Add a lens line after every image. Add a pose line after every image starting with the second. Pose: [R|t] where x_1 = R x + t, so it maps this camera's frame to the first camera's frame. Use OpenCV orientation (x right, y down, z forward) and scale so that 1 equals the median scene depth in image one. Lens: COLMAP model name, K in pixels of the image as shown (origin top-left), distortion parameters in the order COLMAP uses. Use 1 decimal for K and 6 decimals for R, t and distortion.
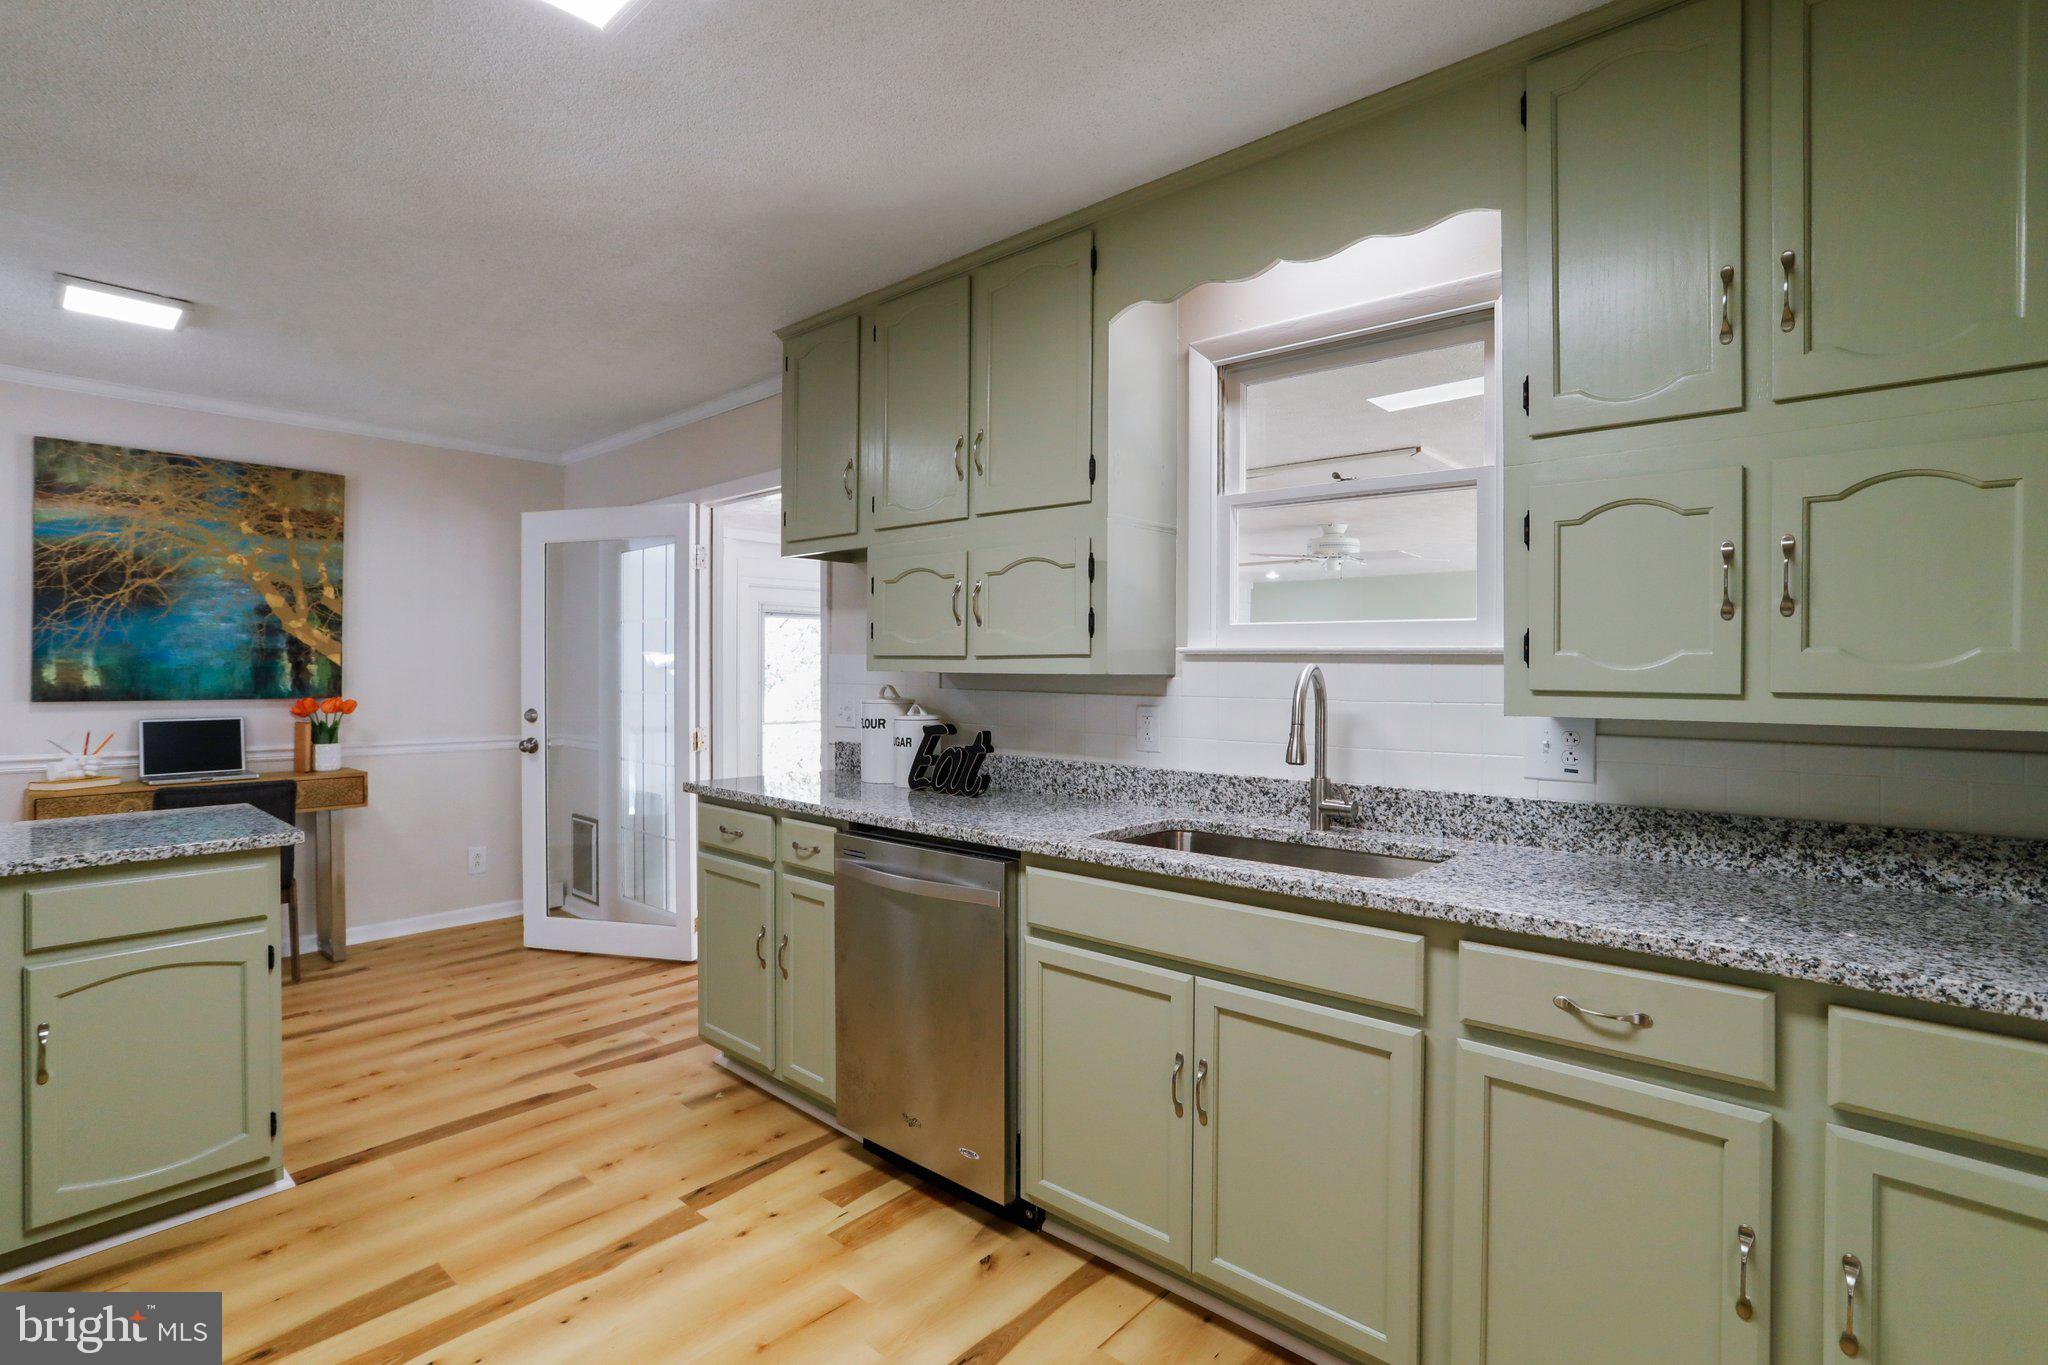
lens RADIAL K [[990.9, 0, 1026.3], [0, 990.9, 674.3], [0, 0, 1]] dist [-0.046138, 0.016243]
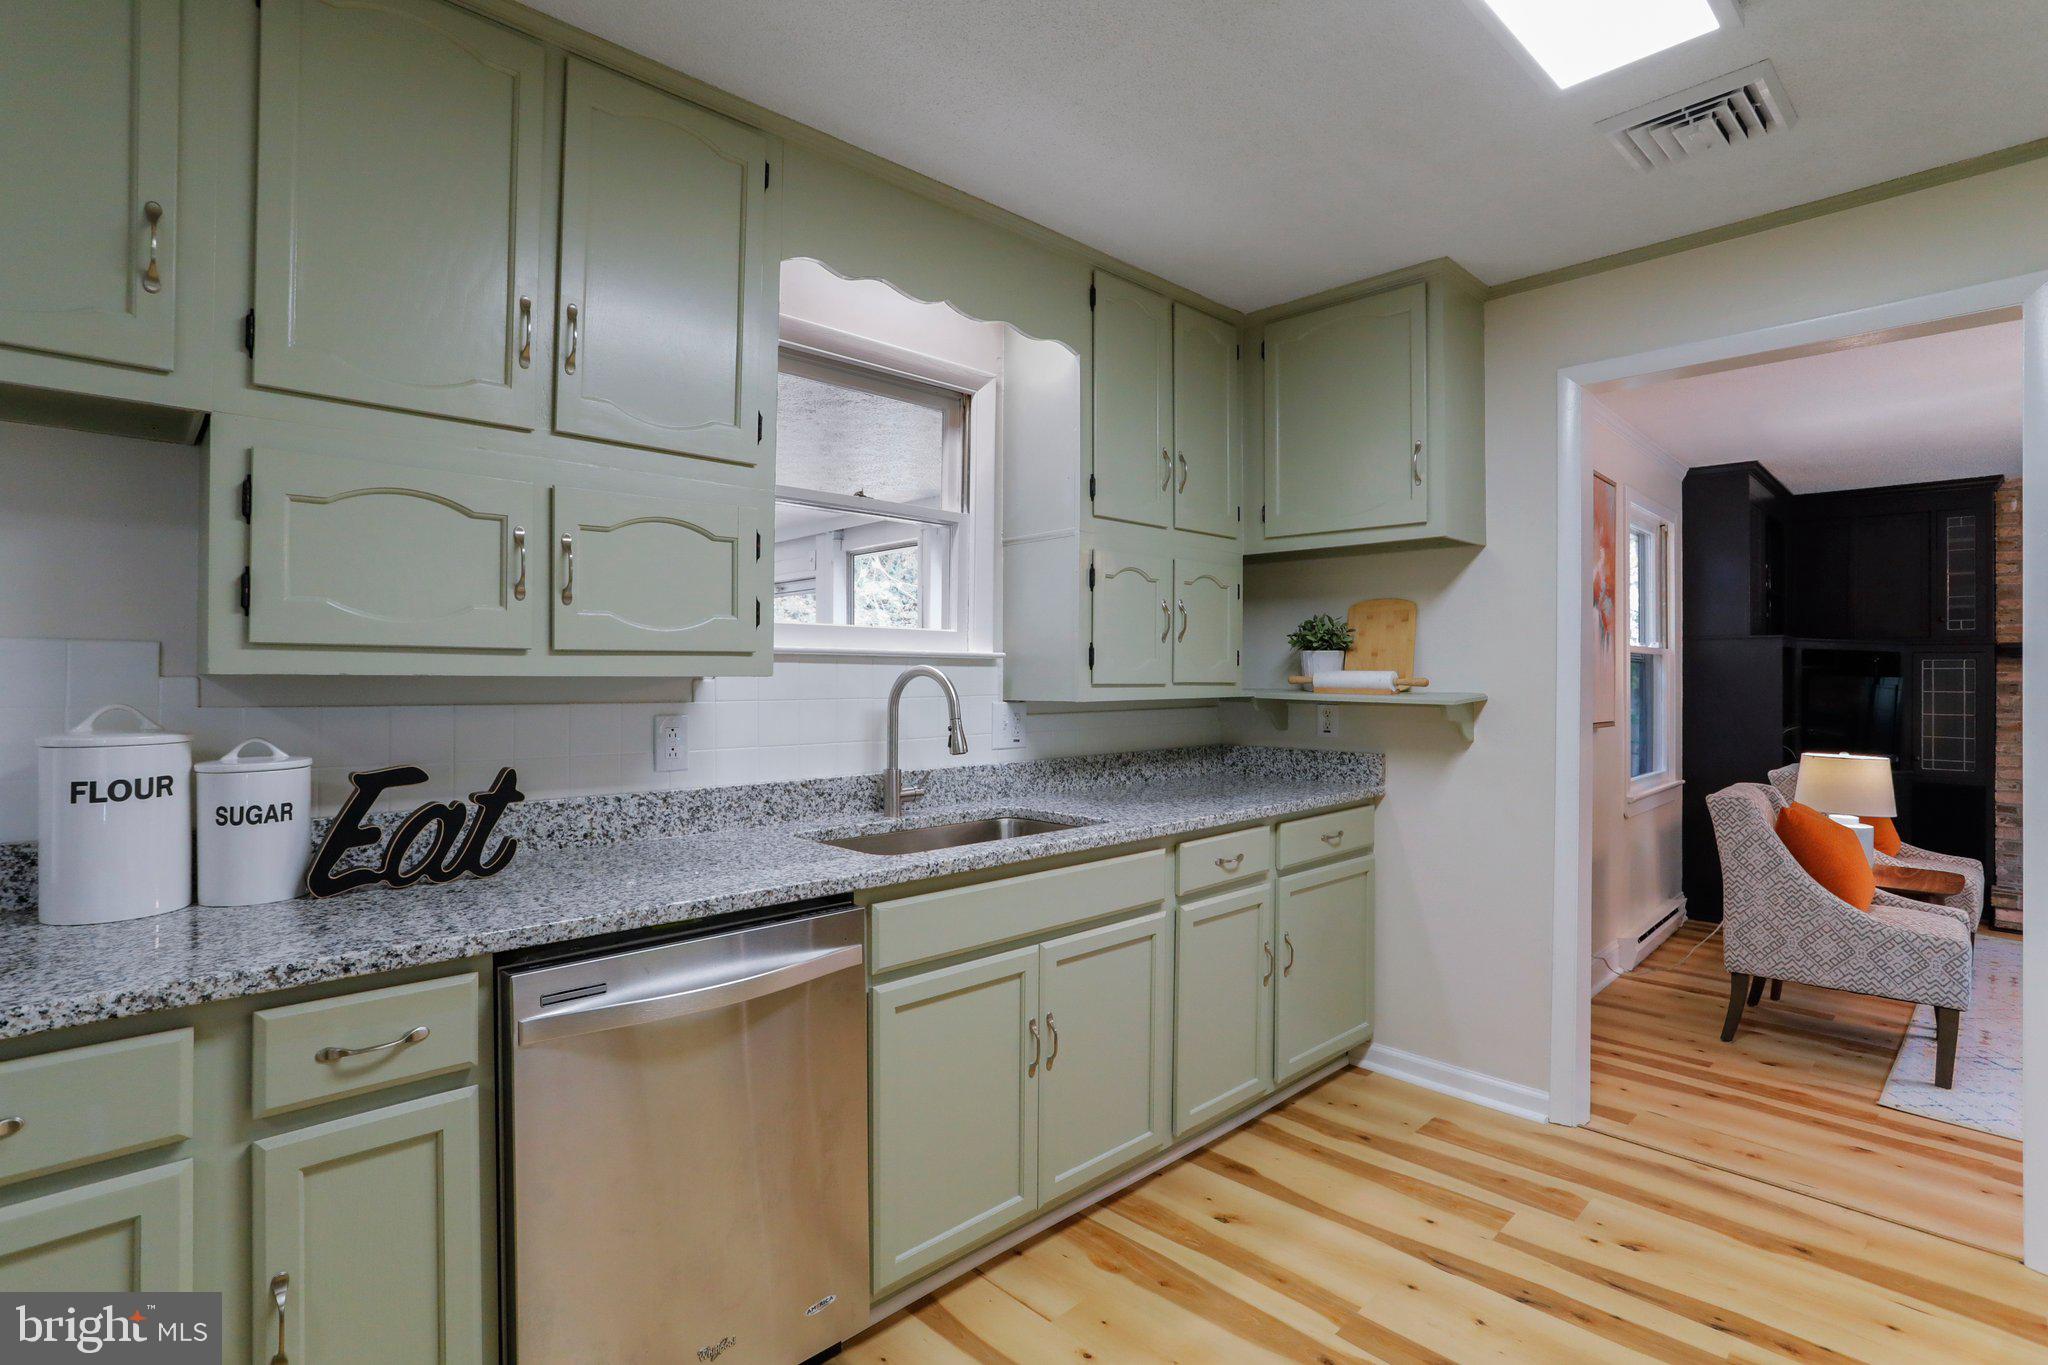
lens RADIAL K [[990.9, 0, 1024.9], [0, 990.9, 673.6], [0, 0, 1]] dist [-0.046138, 0.016243]
pose [[0.069879, -0.004563, 0.997545, -0.758008], [0.002259, 0.999988, 0.004416, -0.005381], [-0.997553, 0.001945, 0.069889, 0.745966]]
